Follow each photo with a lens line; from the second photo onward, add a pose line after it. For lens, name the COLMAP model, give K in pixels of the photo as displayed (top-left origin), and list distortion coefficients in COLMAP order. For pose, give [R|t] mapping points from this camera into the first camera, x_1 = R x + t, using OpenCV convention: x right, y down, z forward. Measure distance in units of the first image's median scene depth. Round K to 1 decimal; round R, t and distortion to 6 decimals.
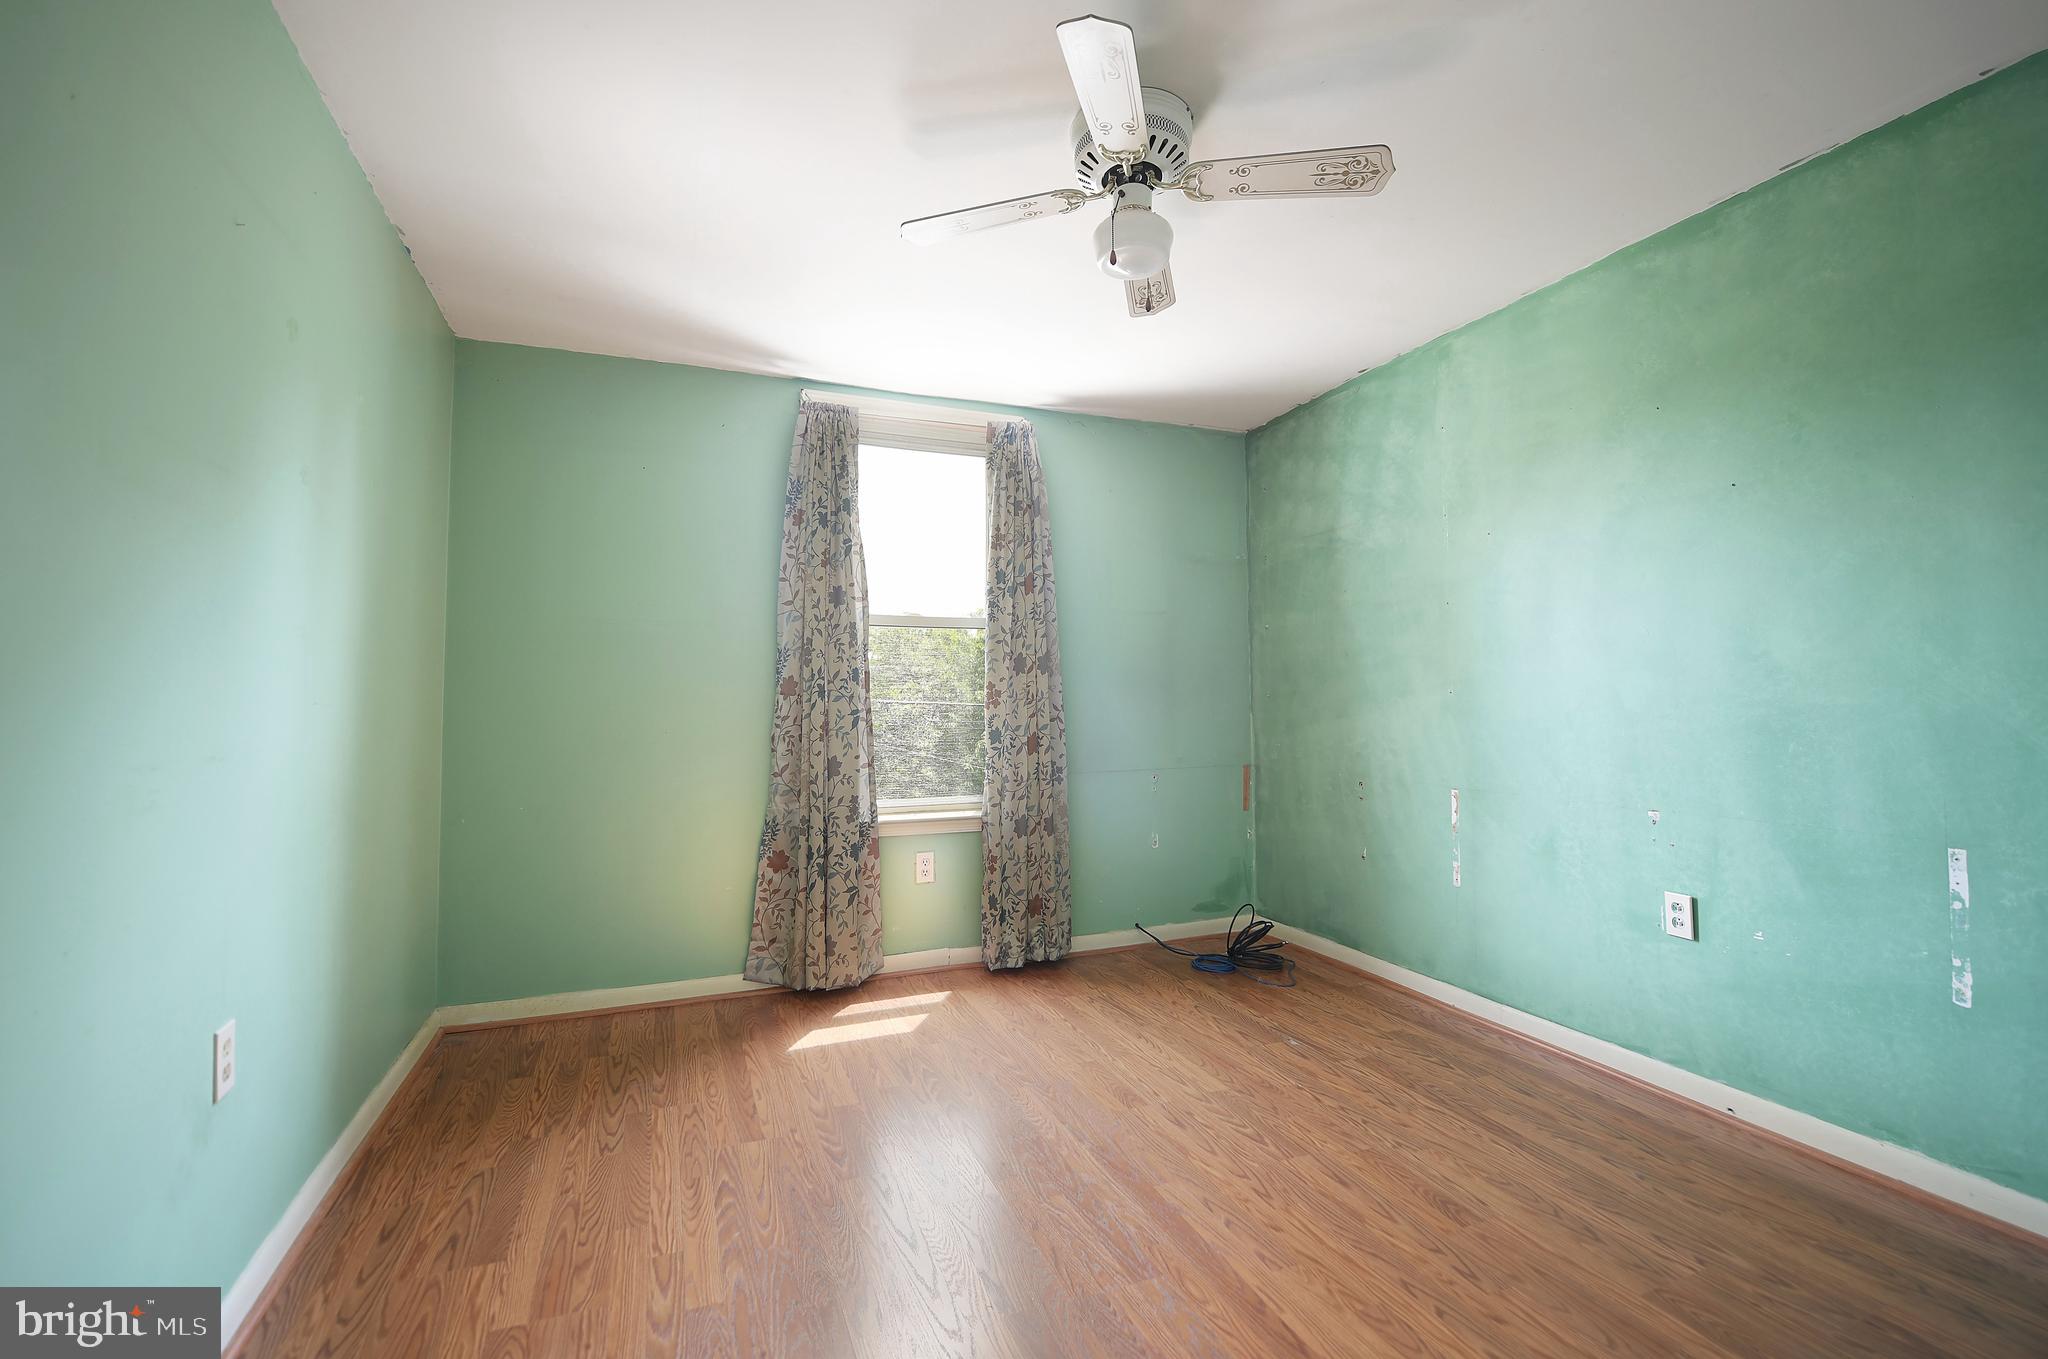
lens RADIAL K [[893.6, 0, 1033.7], [0, 893.6, 676.6], [0, 0, 1]] dist [-0.011885, -0.000492]
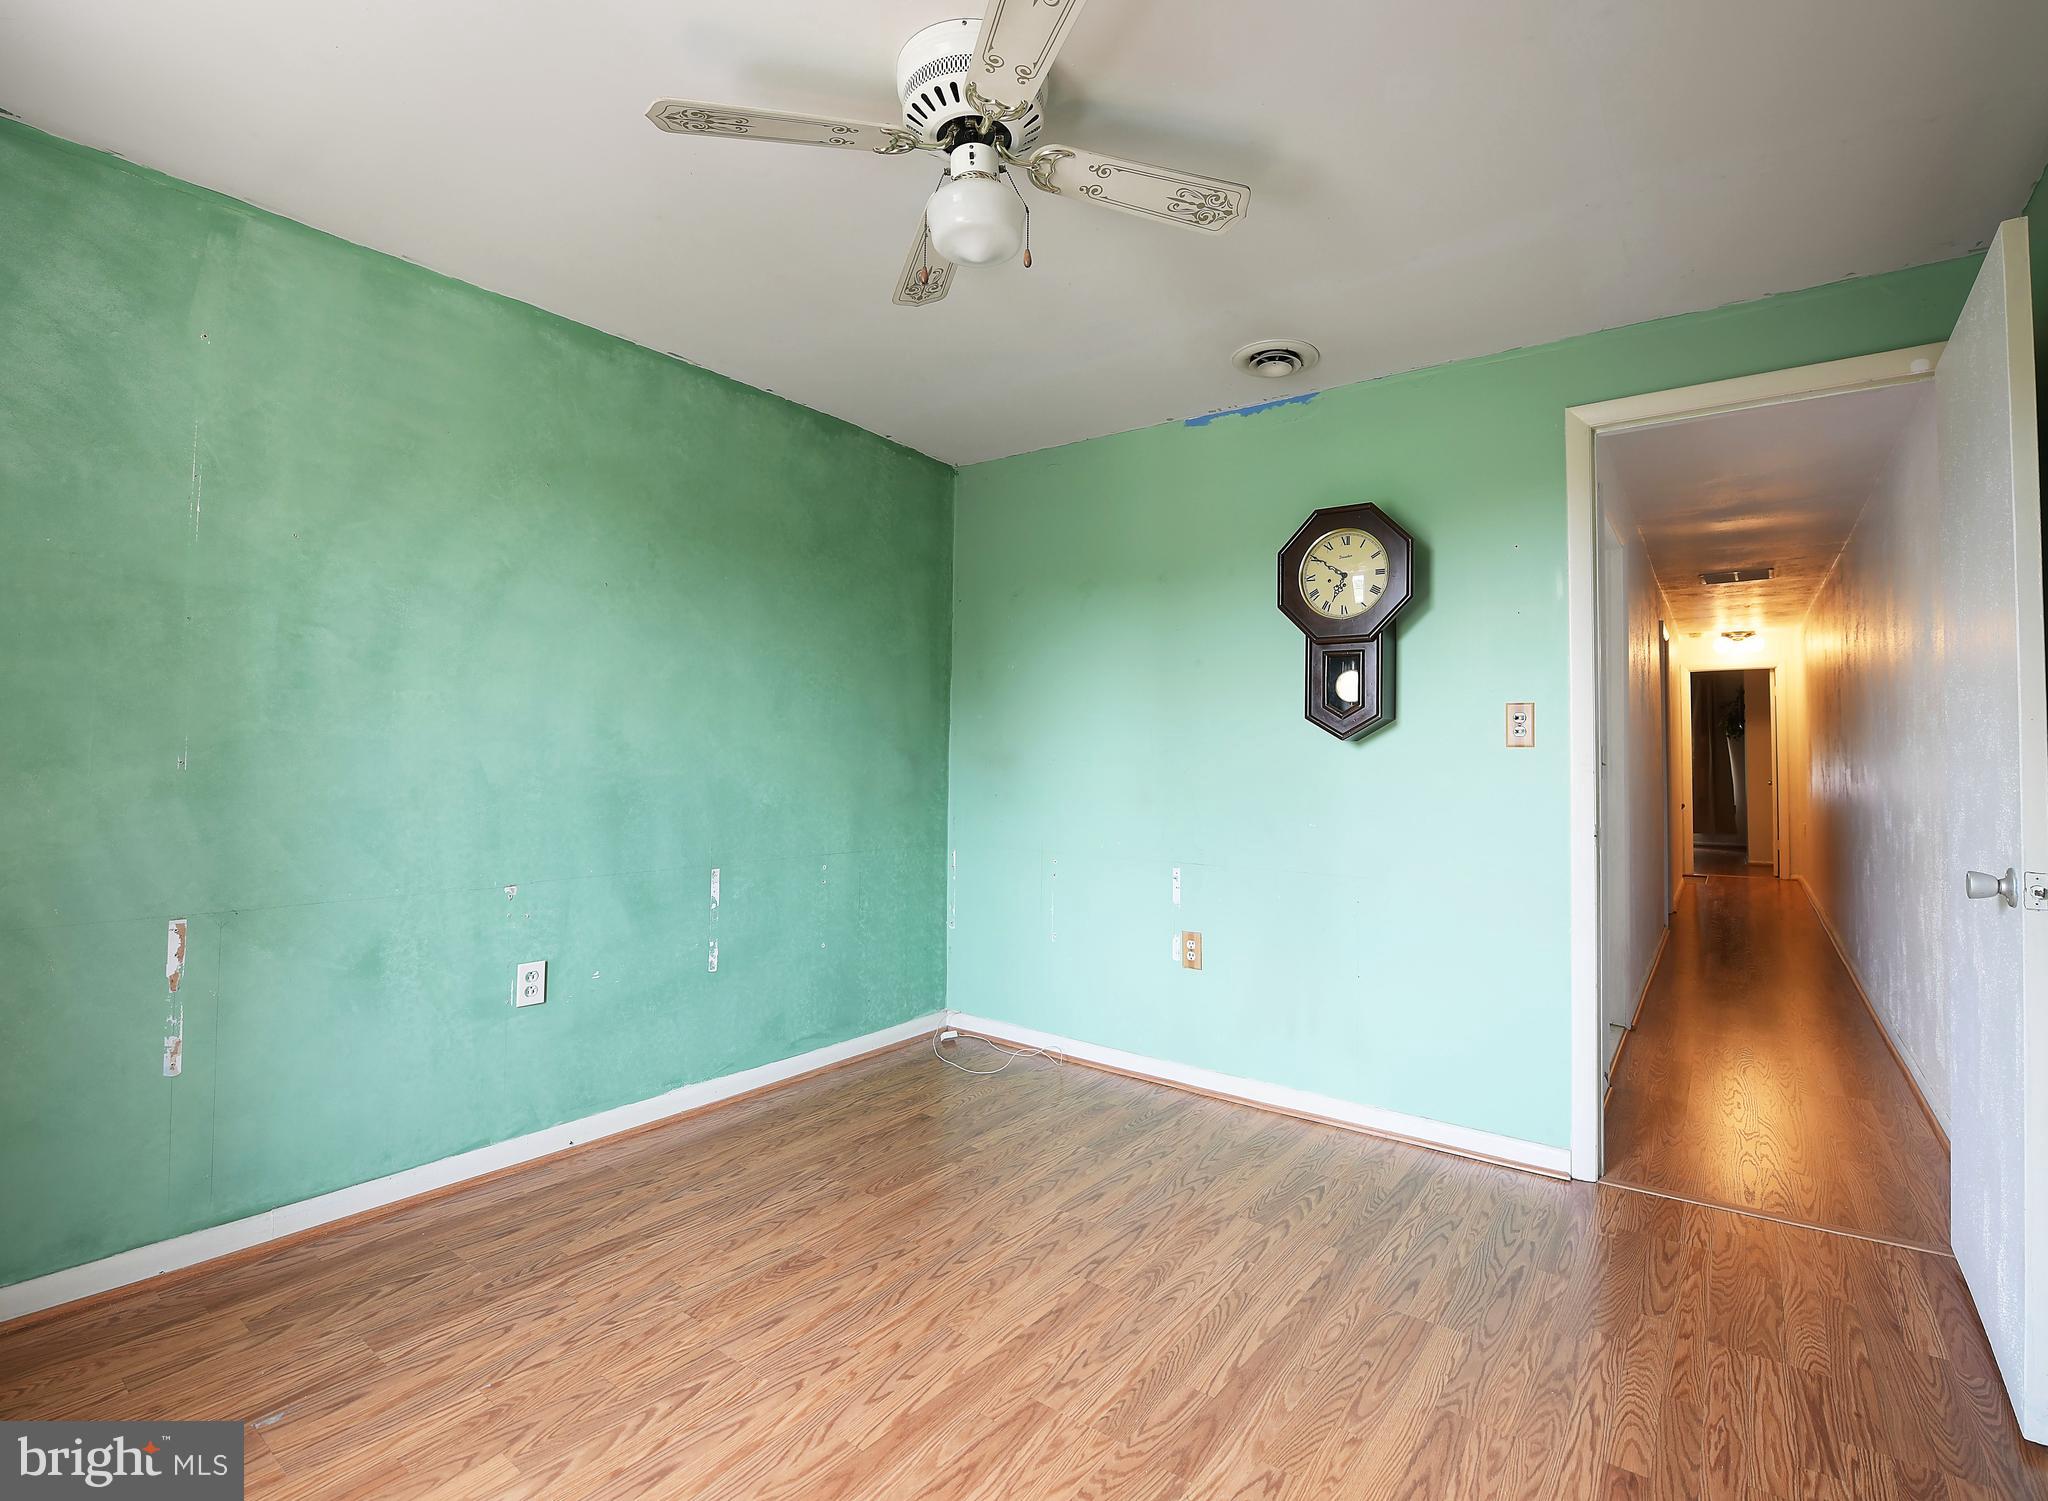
lens RADIAL K [[955.2, 0, 1025.0], [0, 955.2, 740.5], [0, 0, 1]] dist [-0.022259, 0.000370]
pose [[-0.509367, 0.015702, 0.860406, -0.525078], [-0.026968, 0.999051, -0.034197, 0.012349], [-0.860127, -0.040622, -0.508461, 1.123912]]
